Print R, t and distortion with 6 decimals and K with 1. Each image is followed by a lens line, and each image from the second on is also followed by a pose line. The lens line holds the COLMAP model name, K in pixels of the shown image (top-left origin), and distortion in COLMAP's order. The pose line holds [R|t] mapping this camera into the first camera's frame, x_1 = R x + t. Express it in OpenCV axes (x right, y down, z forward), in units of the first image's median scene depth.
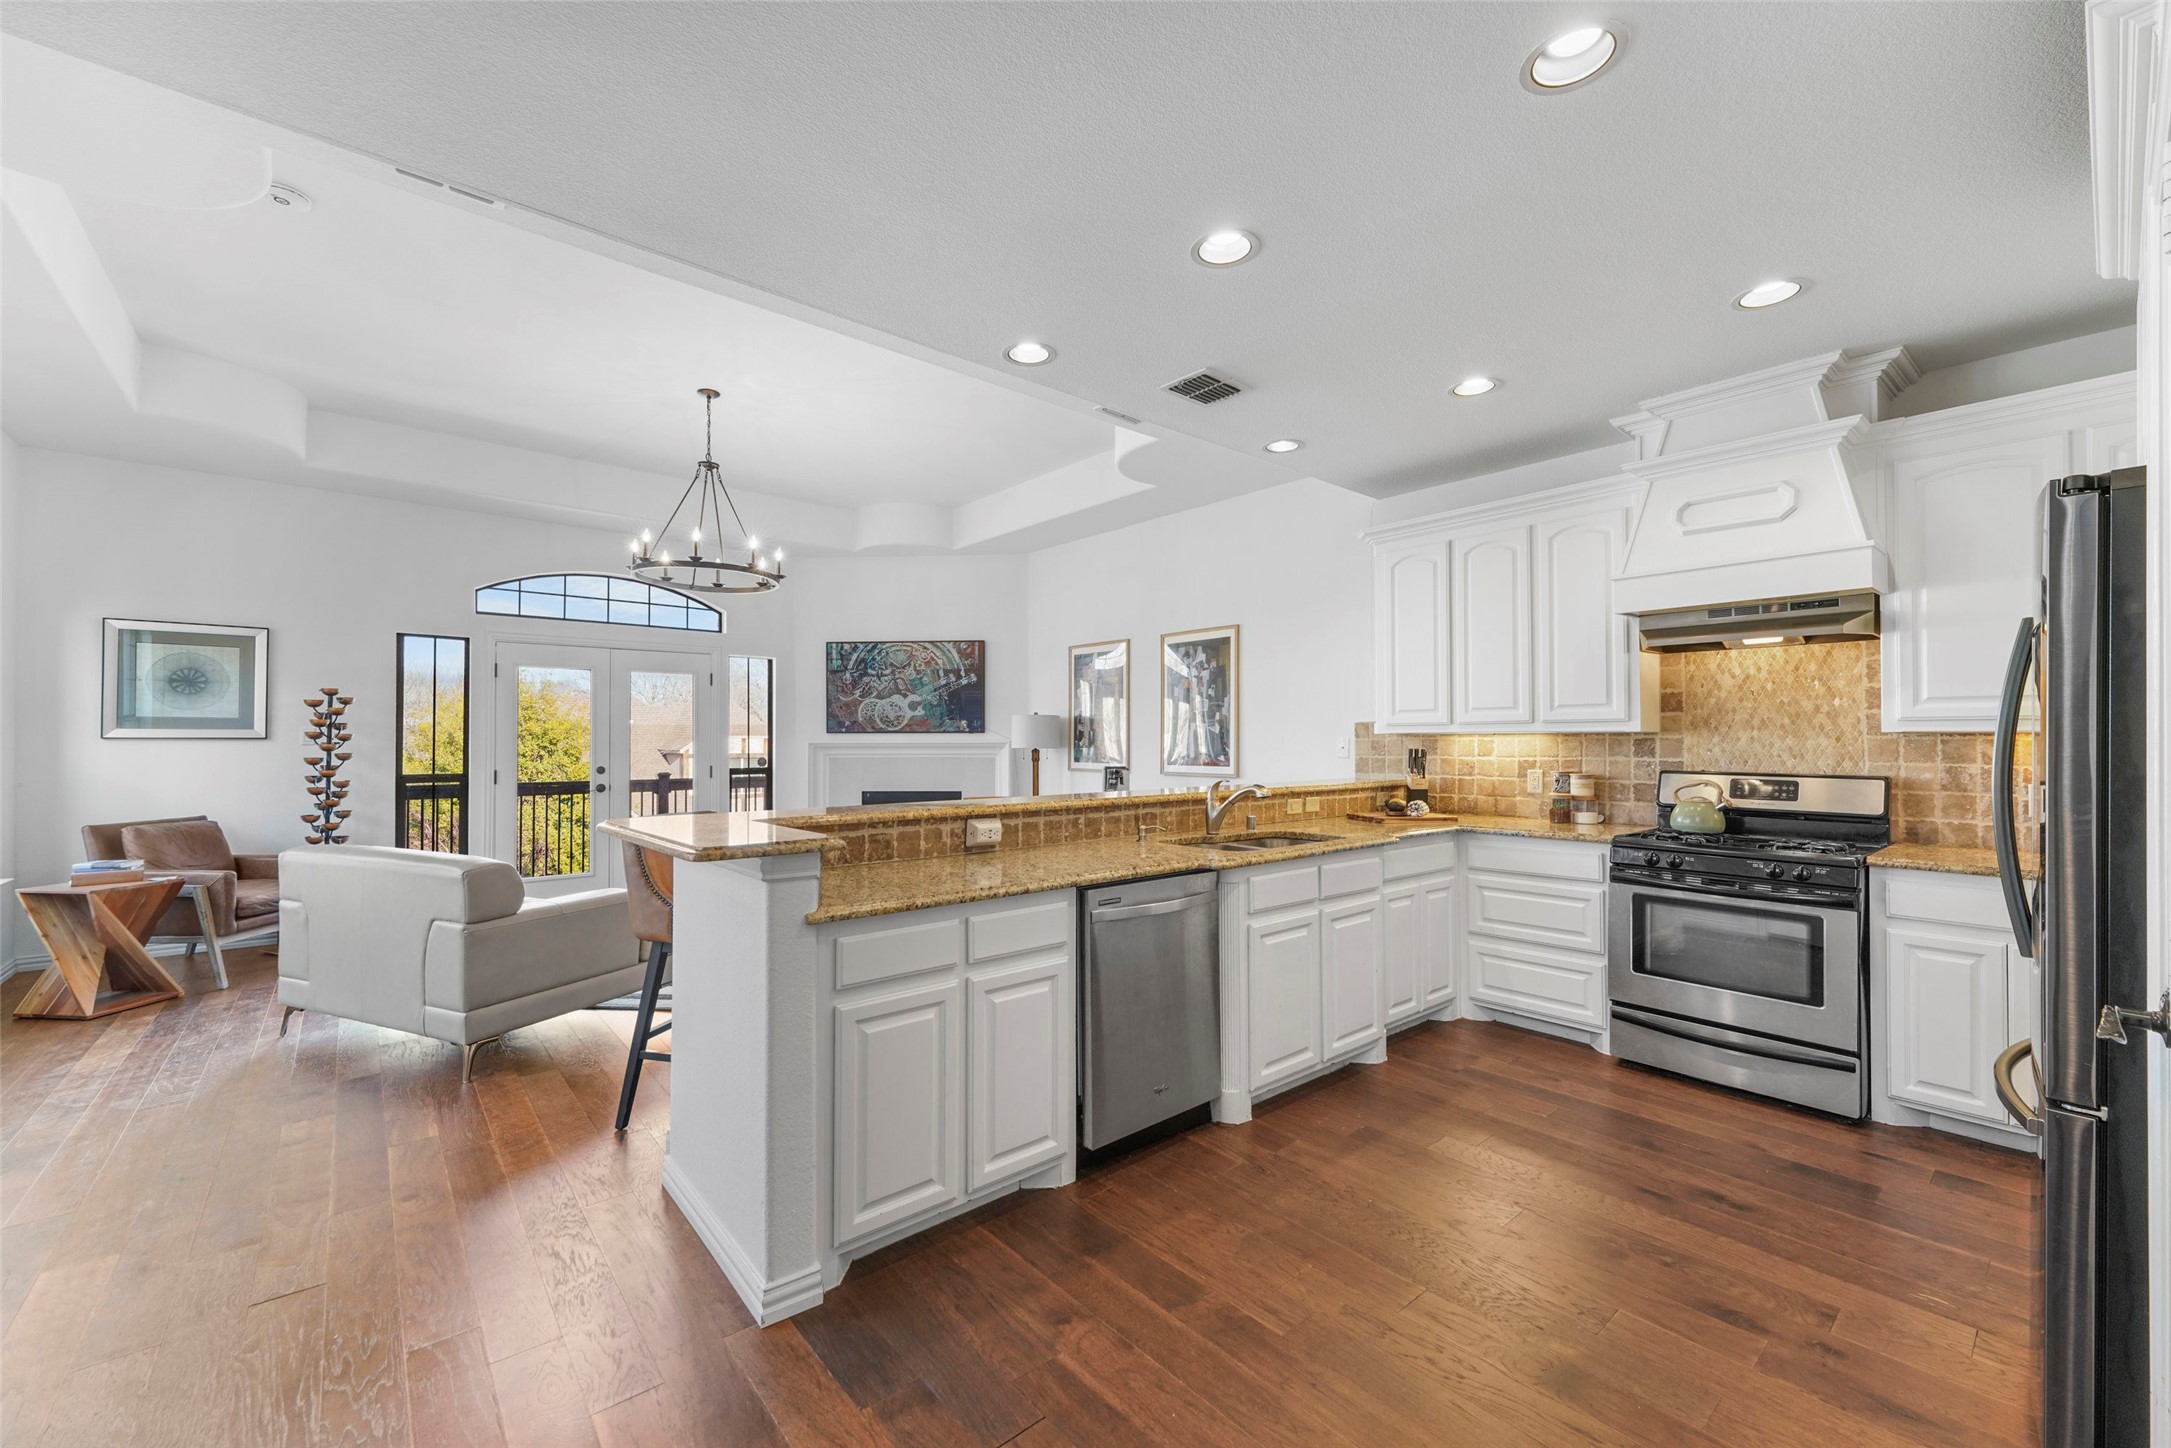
lens RADIAL K [[862.9, 0, 1087.3], [0, 862.9, 737.0], [0, 0, 1]] dist [-0.000389, 0.000034]
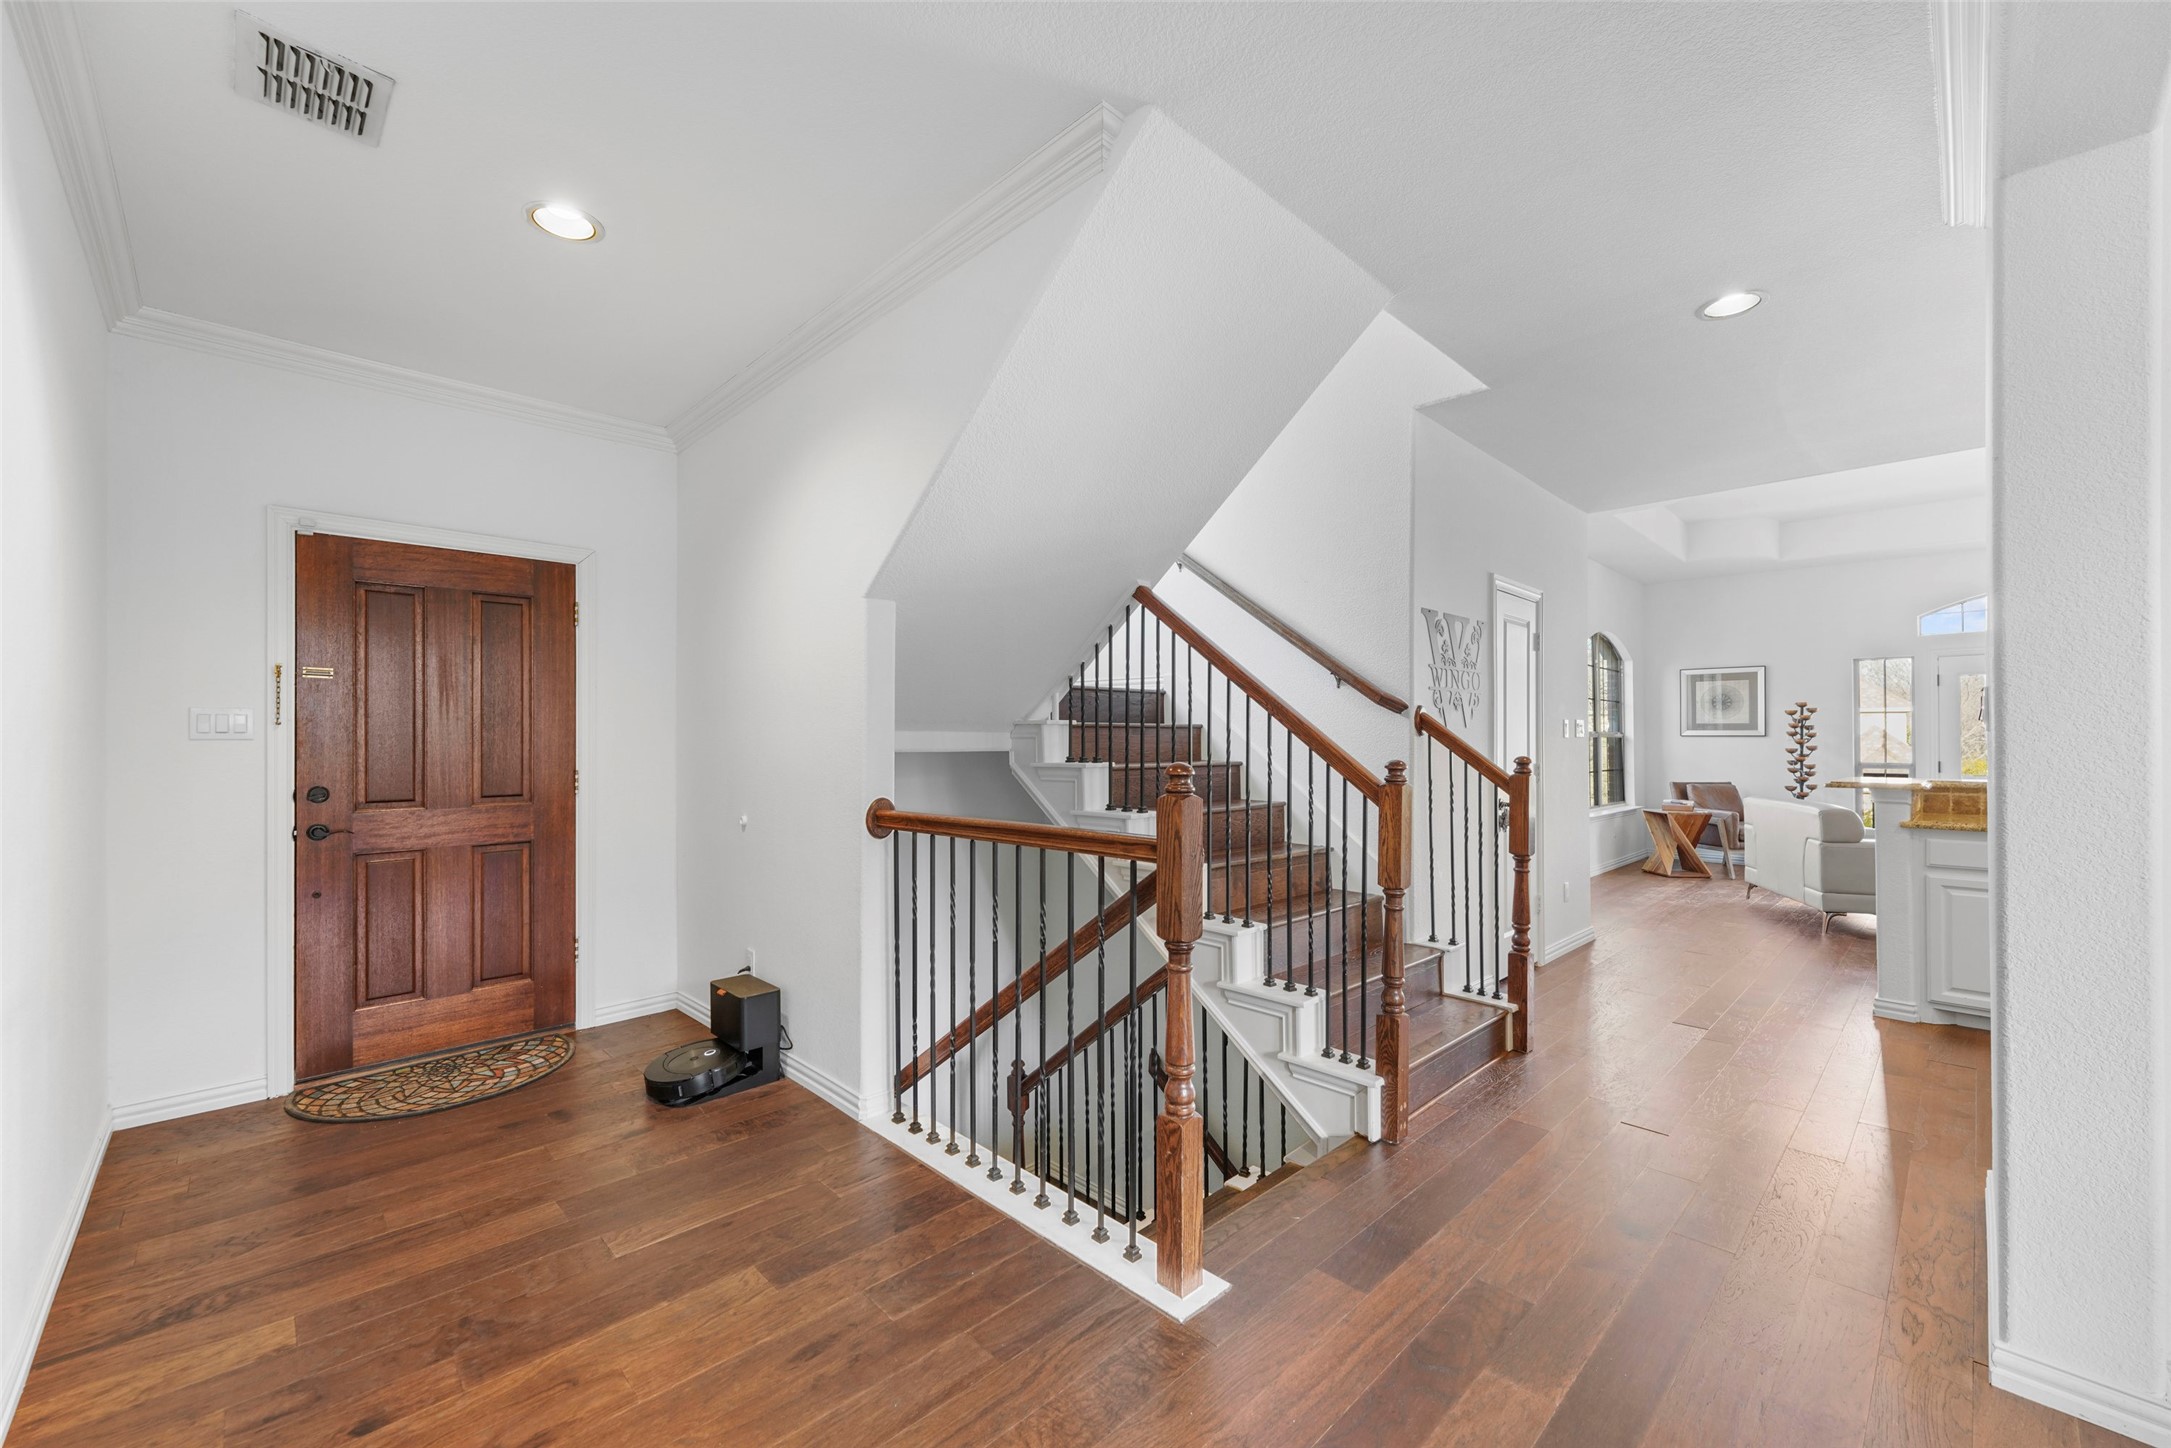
lens RADIAL K [[862.9, 0, 1087.3], [0, 862.9, 736.2], [0, 0, 1]] dist [-0.000389, 0.000034]
pose [[0.073221, -0.003647, -0.997309, 0.607877], [0.003193, 0.999989, -0.003422, 0.004202], [0.997311, -0.002933, 0.073232, -0.402802]]
